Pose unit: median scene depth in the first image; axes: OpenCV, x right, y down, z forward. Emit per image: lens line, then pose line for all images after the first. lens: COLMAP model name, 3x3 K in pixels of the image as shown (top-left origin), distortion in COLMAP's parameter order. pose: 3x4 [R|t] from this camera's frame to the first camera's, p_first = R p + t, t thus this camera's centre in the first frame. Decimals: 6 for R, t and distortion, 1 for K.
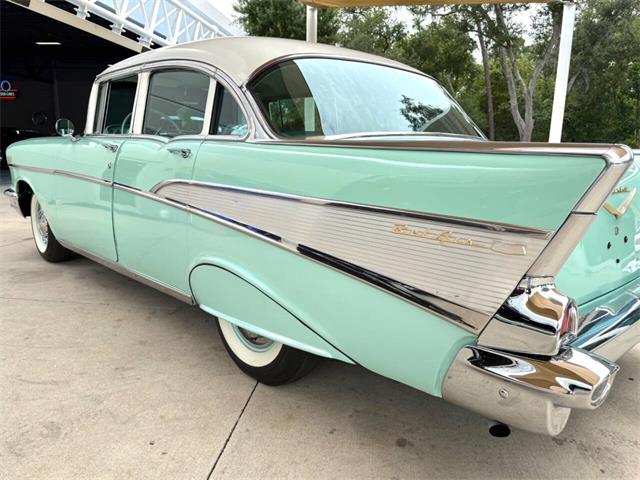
lens RADIAL K [[487.1, 0, 311.6], [0, 487.1, 244.0], [0, 0, 1]] dist [0.010427, 0.005306]
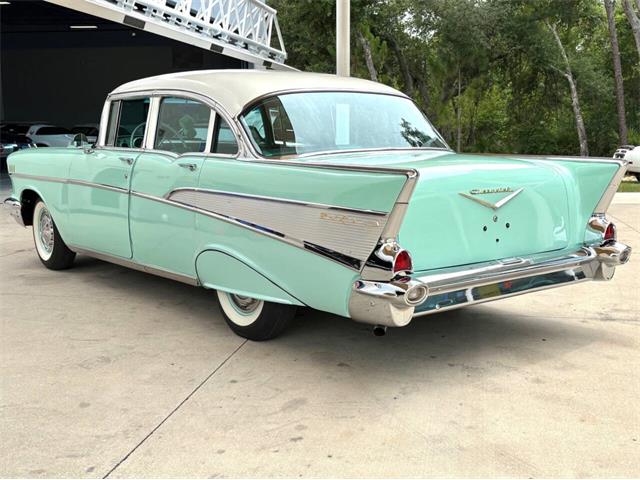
lens RADIAL K [[731.8, 0, 320.0], [0, 731.8, 240.0], [0, 0, 1]] dist [0.159061, -0.489973]
pose [[0.998239, -0.012242, -0.058048, 0.175241], [0.009336, 0.998702, -0.050074, 0.099332], [0.058585, 0.049444, 0.997057, -0.843734]]
